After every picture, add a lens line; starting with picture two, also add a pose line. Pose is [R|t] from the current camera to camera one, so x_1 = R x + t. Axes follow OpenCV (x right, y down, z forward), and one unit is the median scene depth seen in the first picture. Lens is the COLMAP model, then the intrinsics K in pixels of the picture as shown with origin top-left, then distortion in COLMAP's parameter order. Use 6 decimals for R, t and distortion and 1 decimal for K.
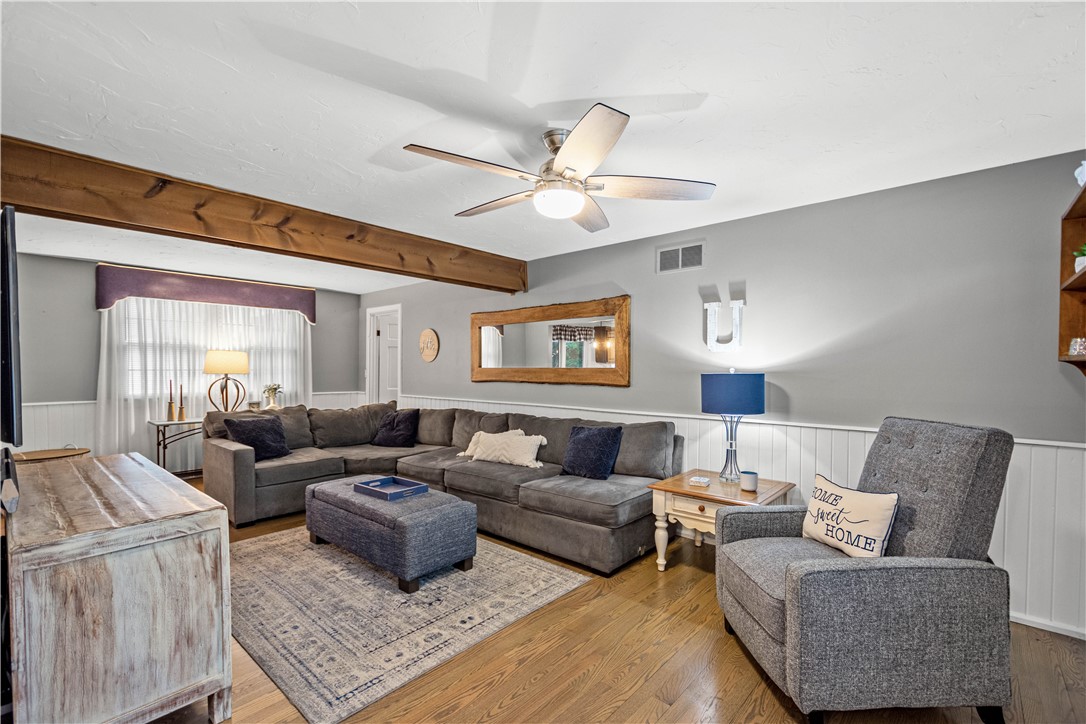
lens RADIAL K [[477.5, 0, 545.6], [0, 477.5, 368.7], [0, 0, 1]] dist [0.005074, -0.000179]
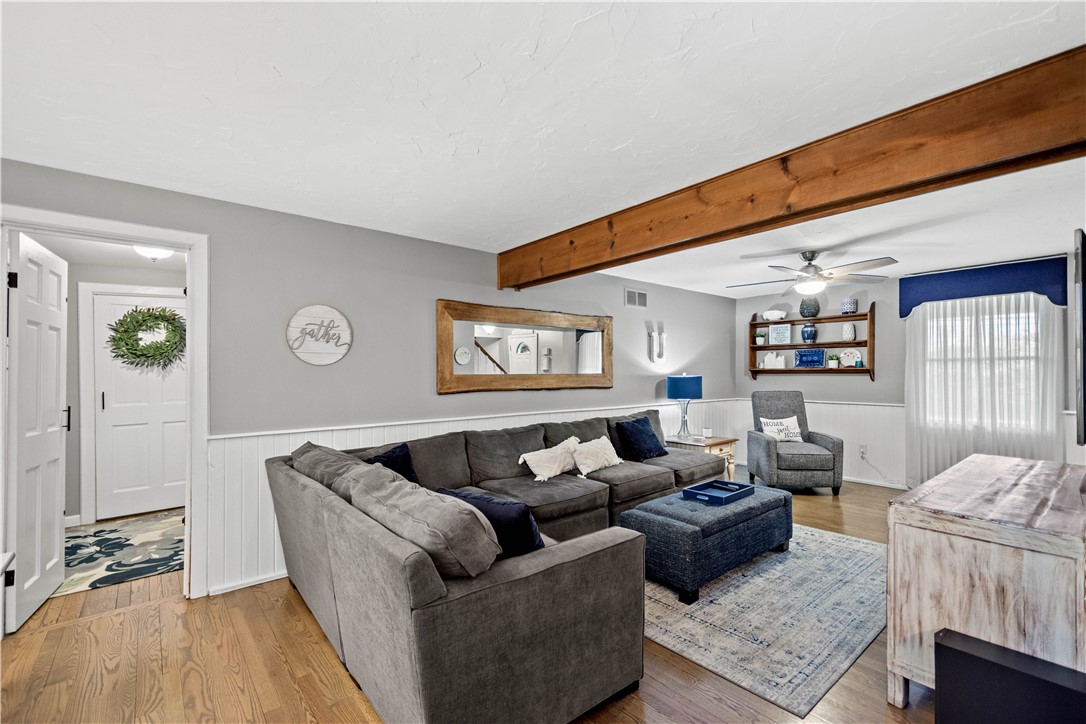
lens RADIAL K [[477.5, 0, 551.5], [0, 477.5, 368.3], [0, 0, 1]] dist [0.005074, -0.000179]
pose [[0.151884, 0.006969, 0.988374, -1.262669], [0.003867, 0.999963, -0.007645, -0.007530], [-0.988391, 0.004983, 0.151851, 1.088813]]
